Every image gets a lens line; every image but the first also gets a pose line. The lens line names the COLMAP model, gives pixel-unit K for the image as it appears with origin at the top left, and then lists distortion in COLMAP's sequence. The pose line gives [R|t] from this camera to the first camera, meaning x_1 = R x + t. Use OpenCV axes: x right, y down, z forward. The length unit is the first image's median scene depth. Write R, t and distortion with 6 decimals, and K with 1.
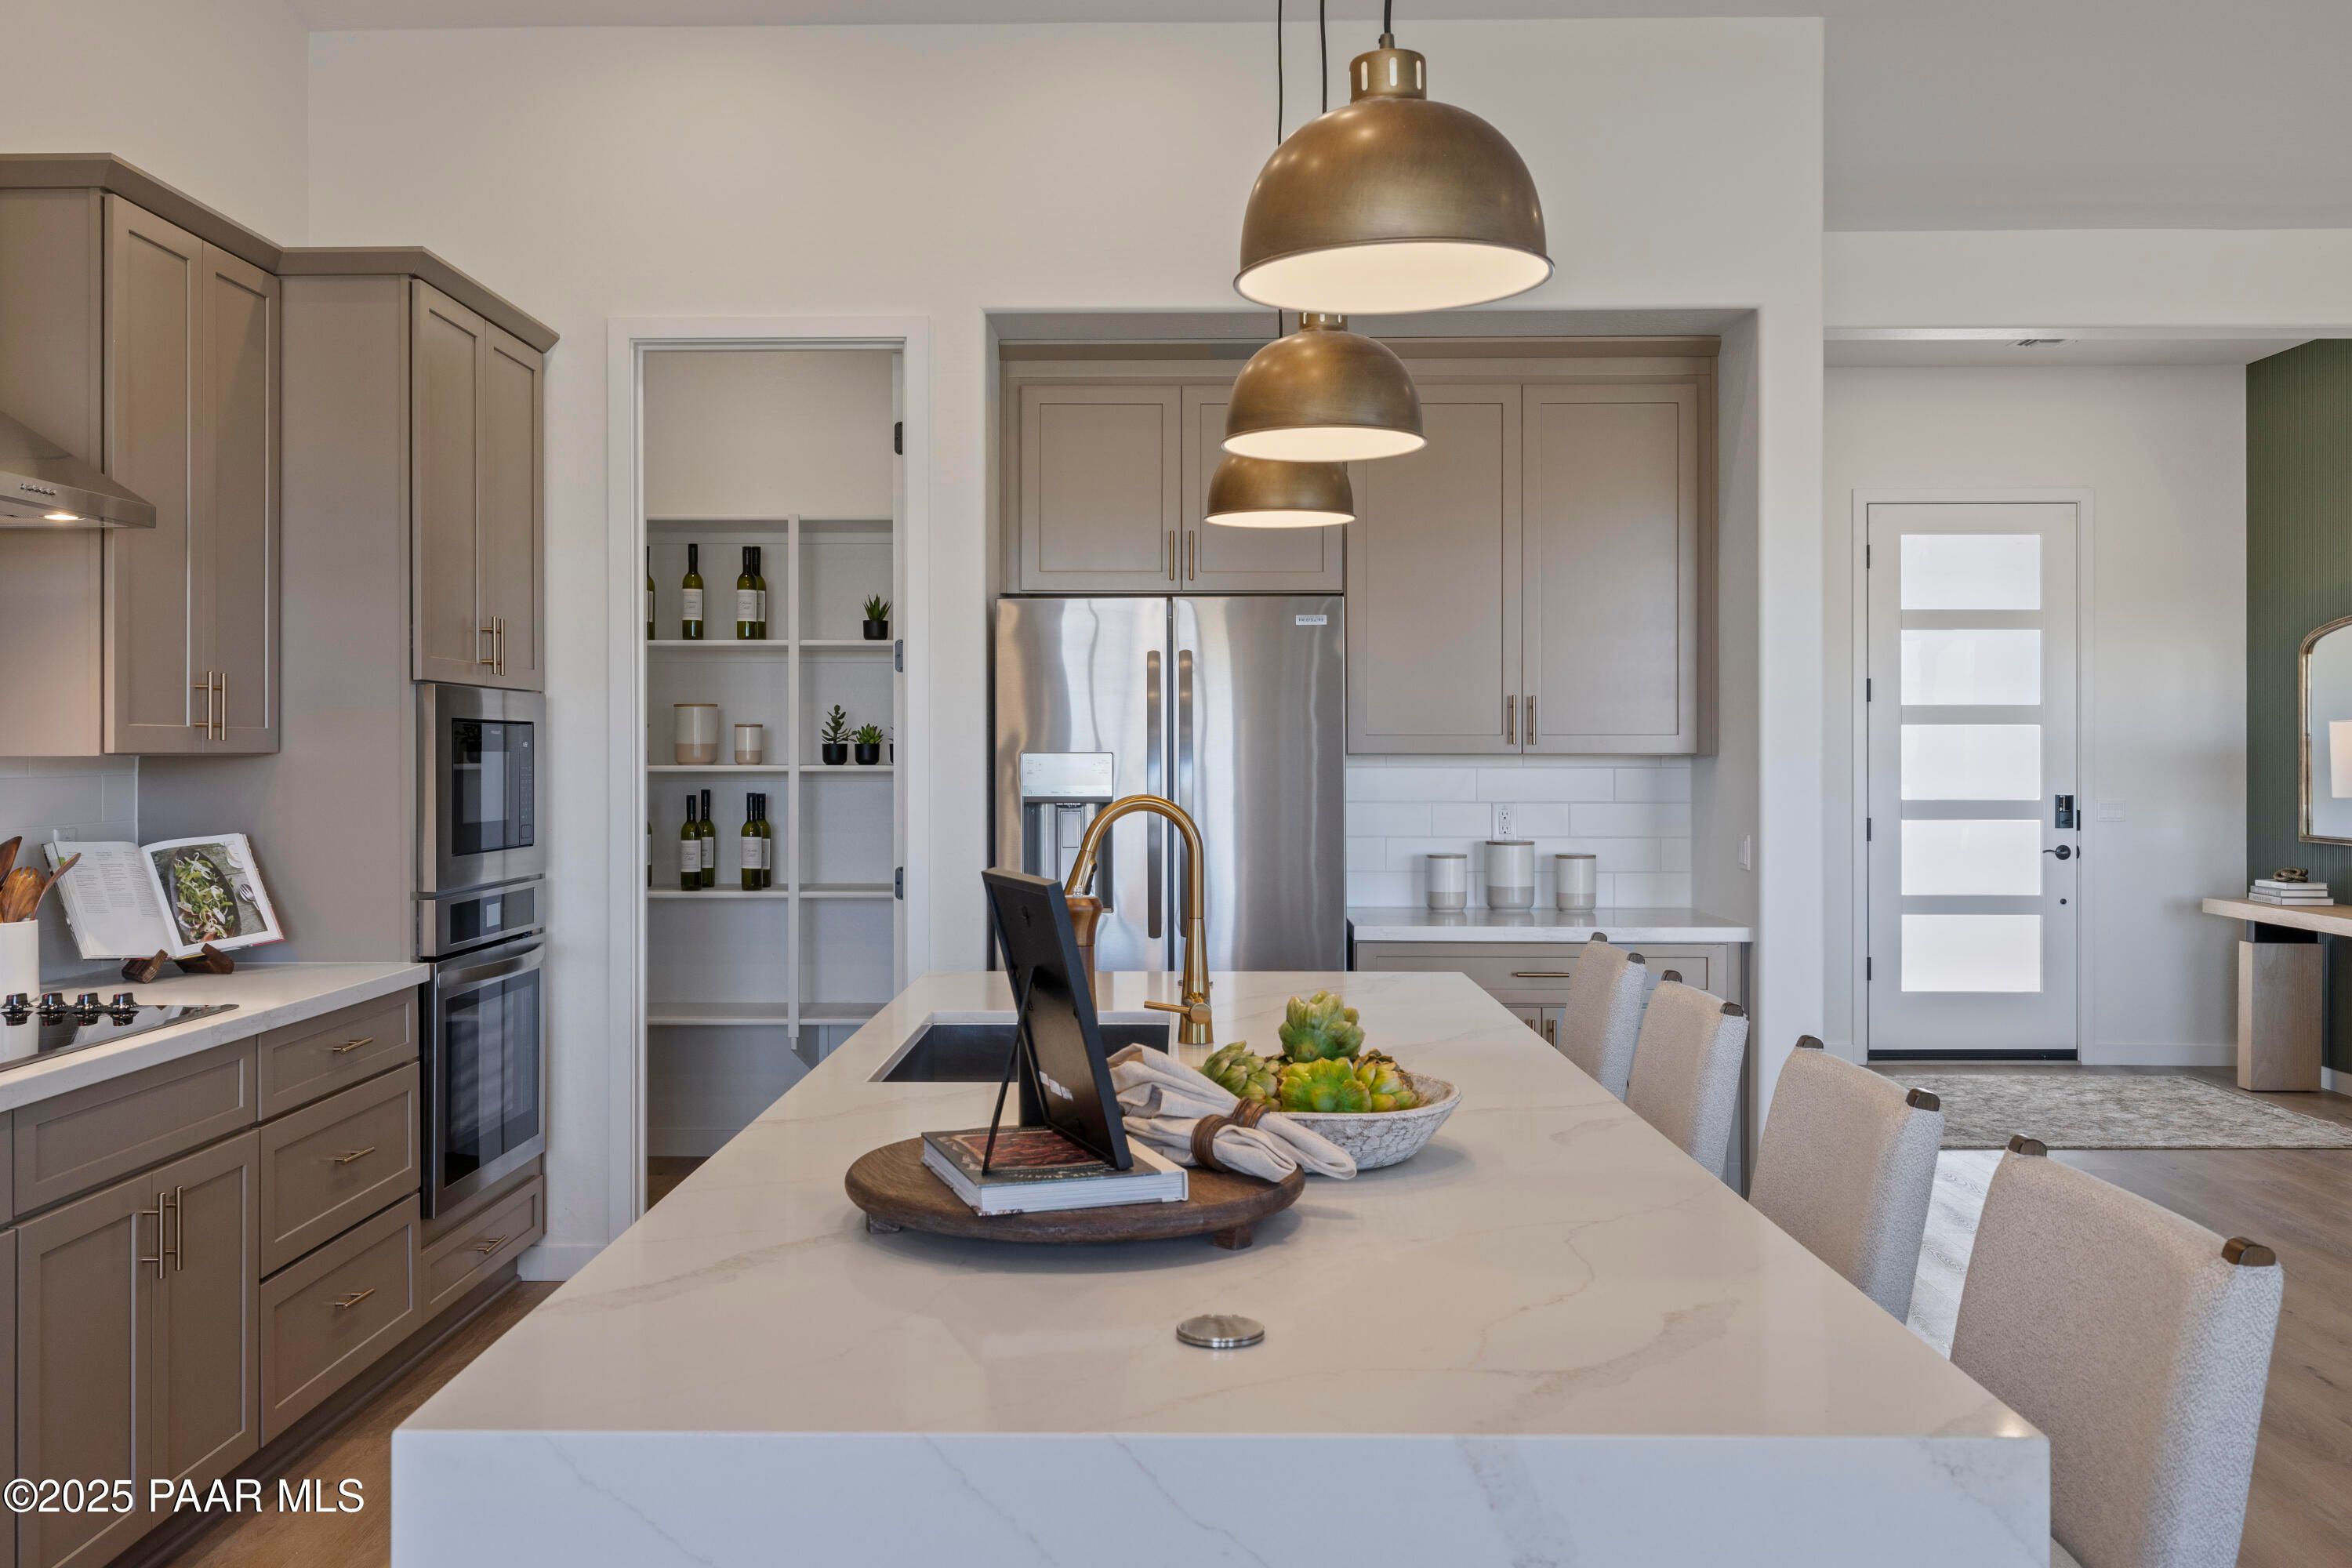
lens RADIAL K [[1981.4, 0, 1174.9], [0, 1981.4, 760.4], [0, 0, 1]] dist [0.010746, 0.013665]
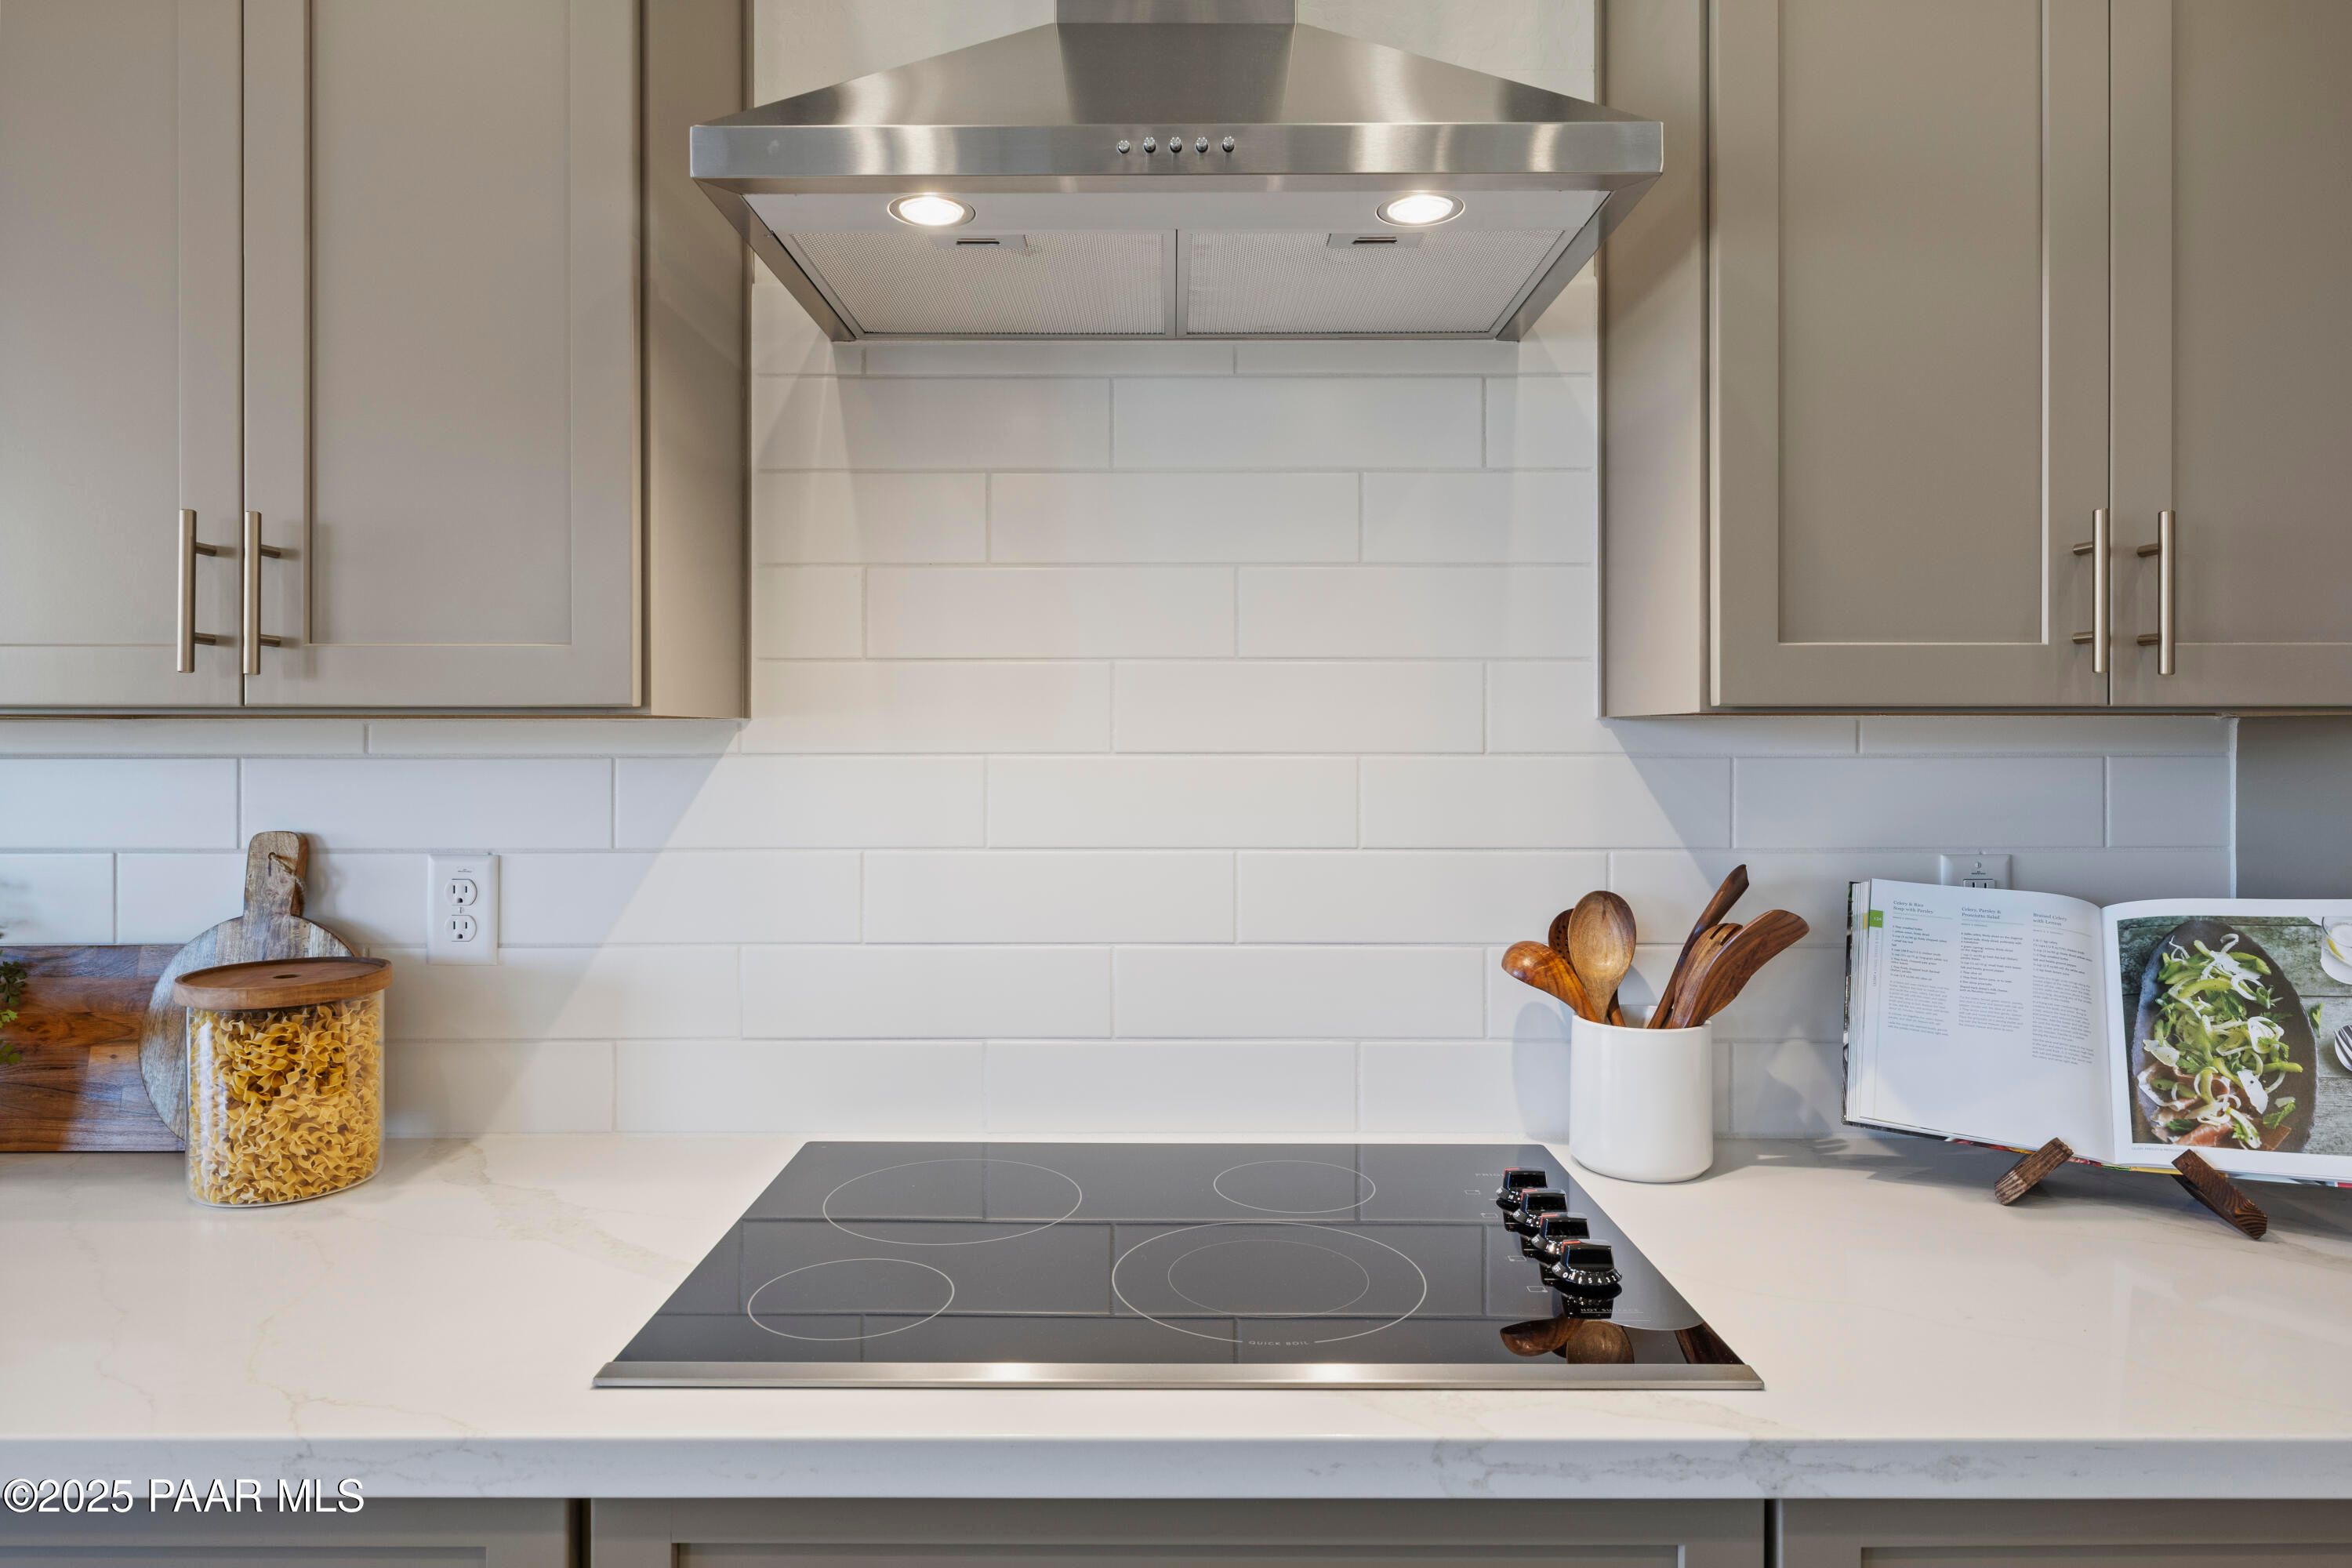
lens RADIAL K [[1382.8, 0, 1153.1], [0, 1382.8, 741.8], [0, 0, 1]] dist [-0.003952, 0.001776]
pose [[0.005069, 0.004450, -0.999977, -0.184121], [-0.003778, 0.999983, 0.004431, 0.003190], [0.999980, 0.003756, 0.005085, 0.748079]]
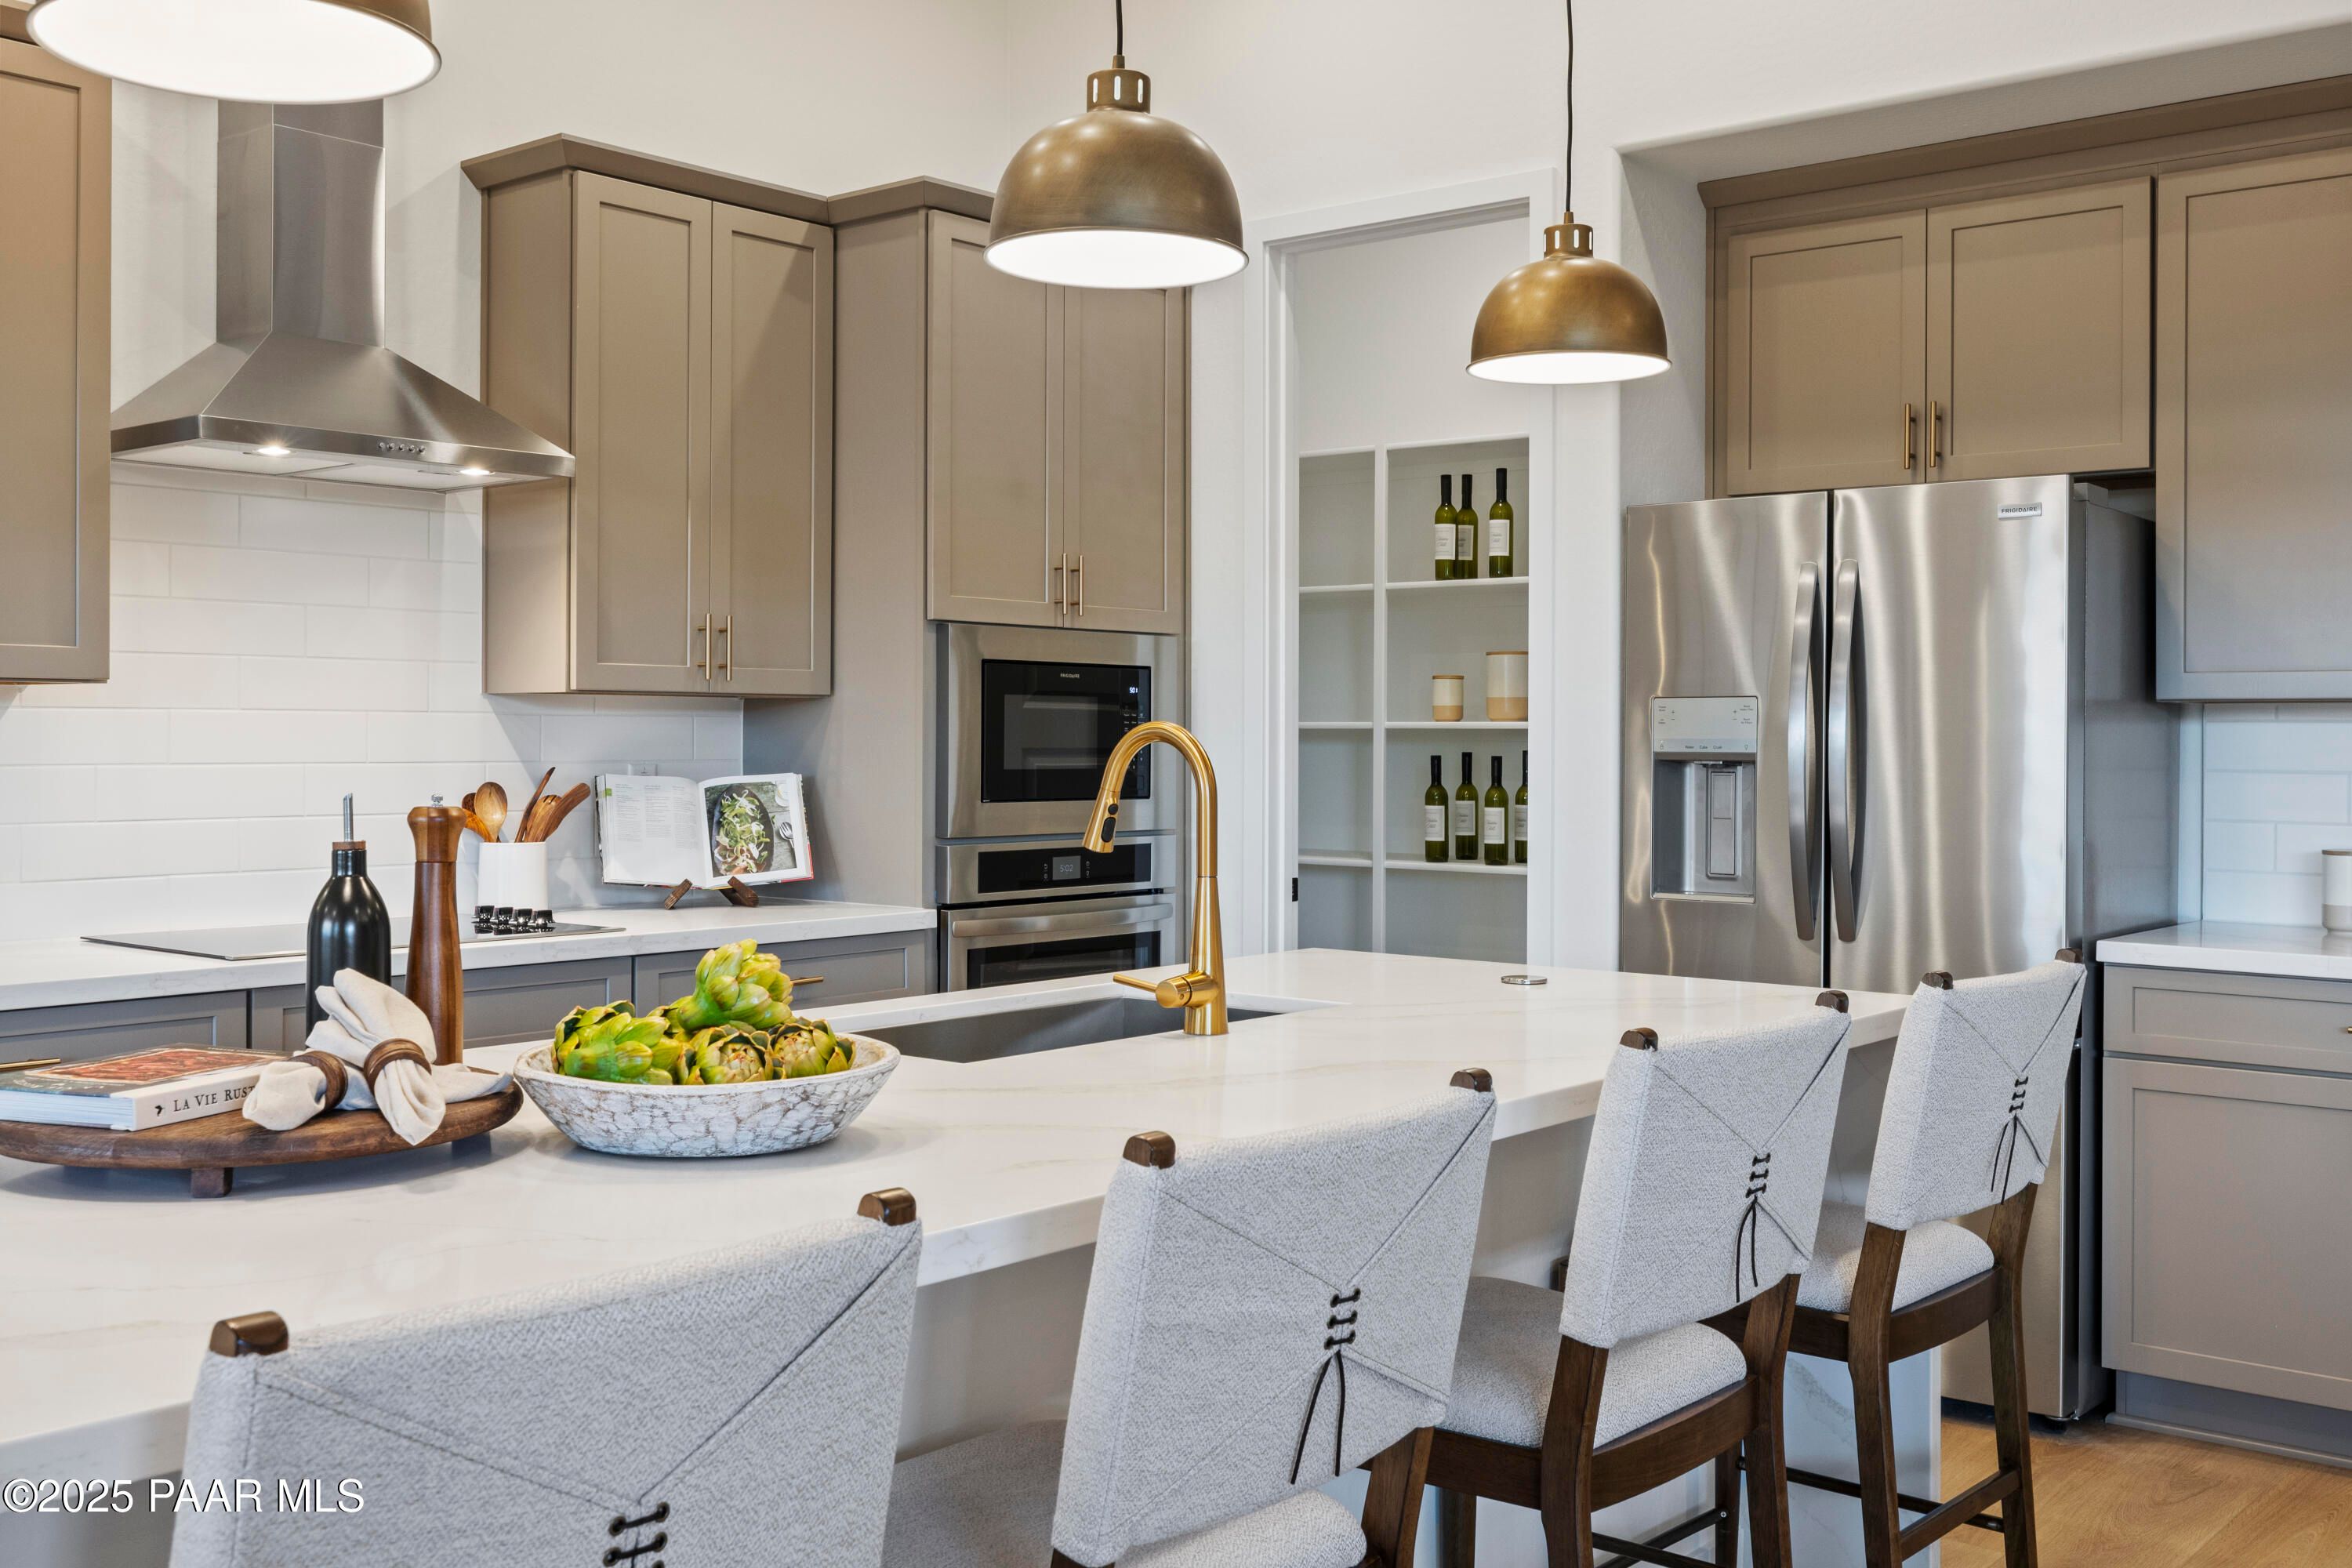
lens RADIAL K [[2293.1, 0, 1224.4], [0, 2293.1, 730.0], [0, 0, 1]] dist [0.037254, 0.000000]
pose [[0.789108, 0.004460, -0.614238, 0.439061], [-0.008749, 0.999954, -0.003979, 0.017354], [0.614192, 0.008514, 0.789111, 0.200936]]
